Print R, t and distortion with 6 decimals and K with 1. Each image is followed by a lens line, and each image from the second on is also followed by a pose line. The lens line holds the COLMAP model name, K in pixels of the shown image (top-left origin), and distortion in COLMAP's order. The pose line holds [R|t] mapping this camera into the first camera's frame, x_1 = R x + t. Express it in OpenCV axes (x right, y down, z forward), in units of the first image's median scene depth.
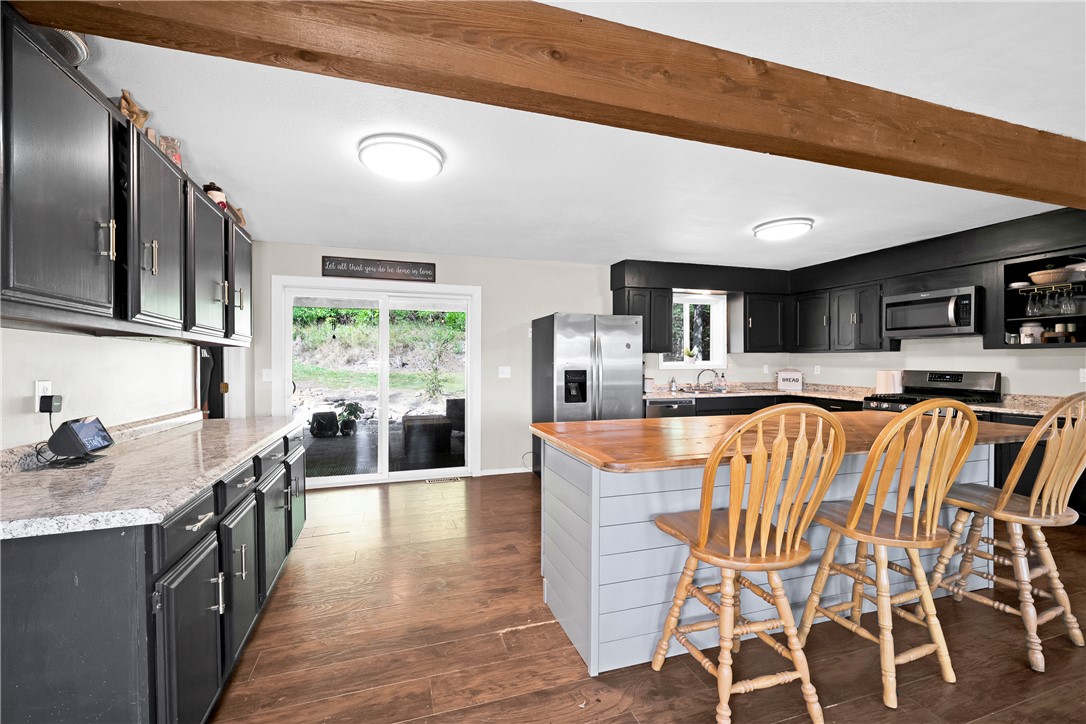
lens RADIAL K [[444.0, 0, 527.8], [0, 444.0, 365.7], [0, 0, 1]] dist [0.000163, -0.001041]
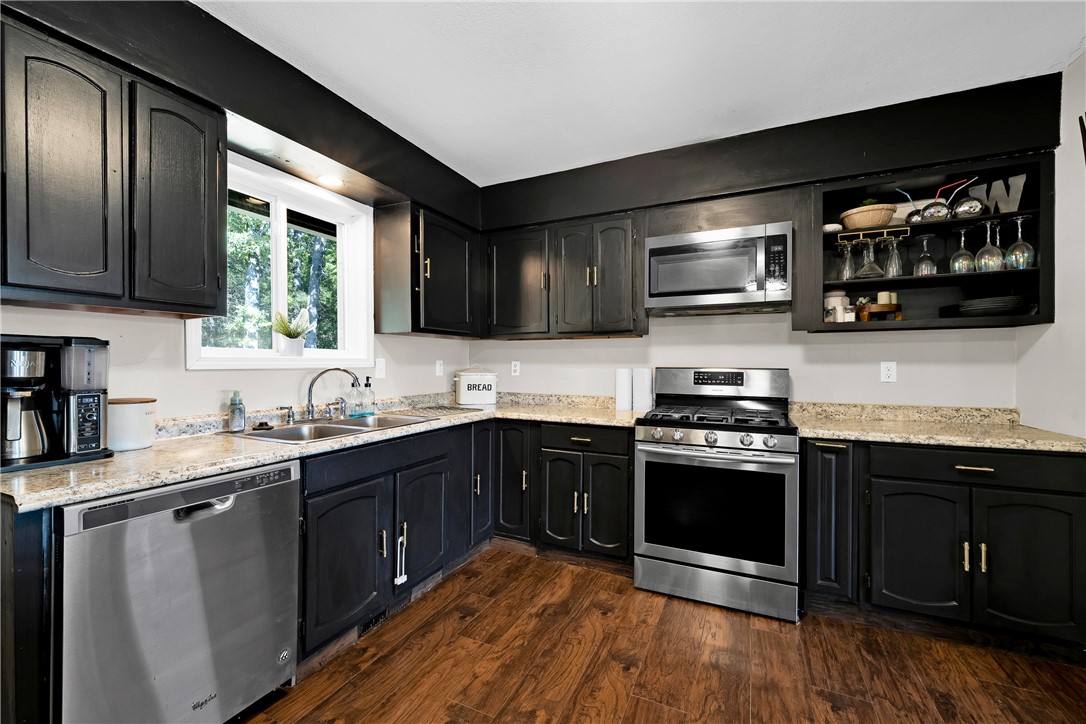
lens RADIAL K [[444.0, 0, 513.6], [0, 444.0, 368.1], [0, 0, 1]] dist [0.000163, -0.001041]
pose [[0.703135, -0.003614, 0.711047, 0.274687], [0.006635, 0.999977, -0.001479, 0.011226], [-0.711025, 0.005758, 0.703143, 0.708873]]
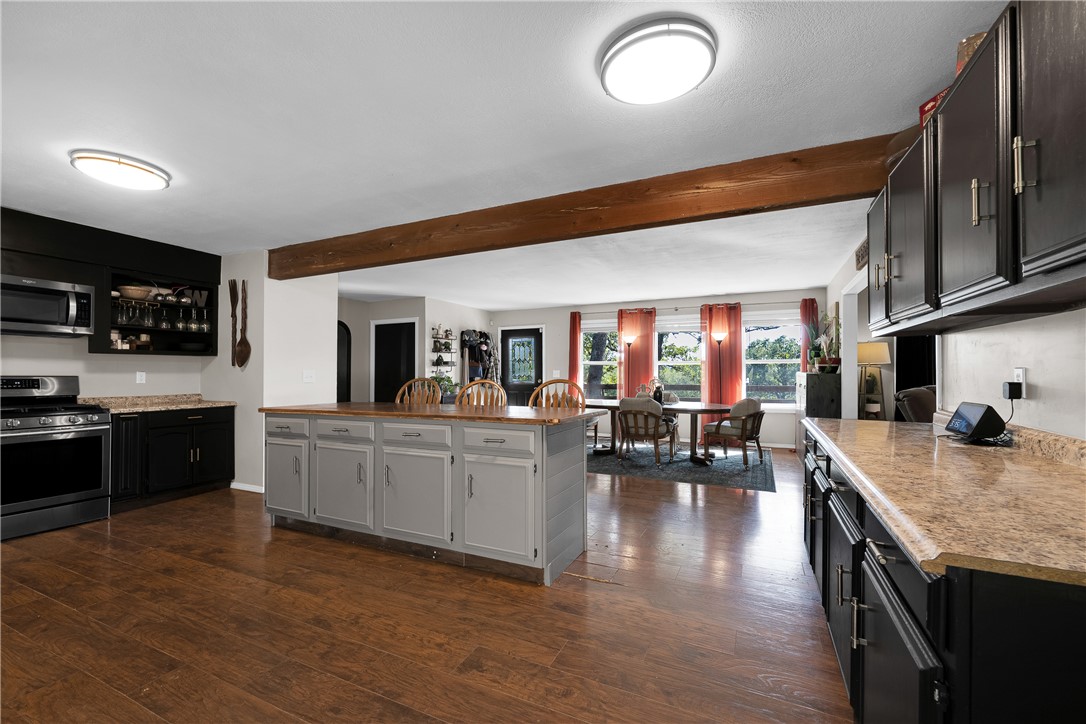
lens RADIAL K [[444.0, 0, 570.2], [0, 444.0, 367.5], [0, 0, 1]] dist [0.000163, -0.001041]
pose [[-0.749750, 0.011712, 0.661617, -0.343093], [0.009523, 0.999931, -0.006909, 0.011456], [-0.661653, 0.001121, -0.749810, 0.866558]]
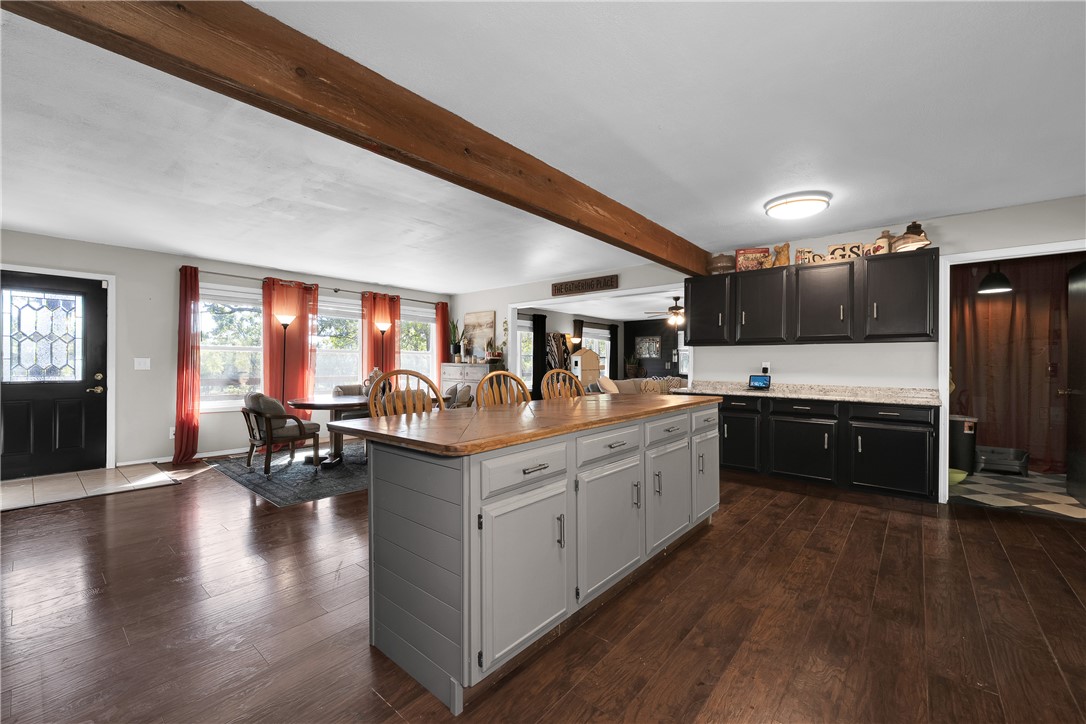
lens RADIAL K [[444.0, 0, 527.9], [0, 444.0, 363.5], [0, 0, 1]] dist [0.000163, -0.001041]
pose [[-0.853915, 0.000281, -0.520413, 0.618367], [-0.004452, 0.999959, 0.007846, 0.011049], [0.520394, 0.009017, -0.853879, 0.934336]]
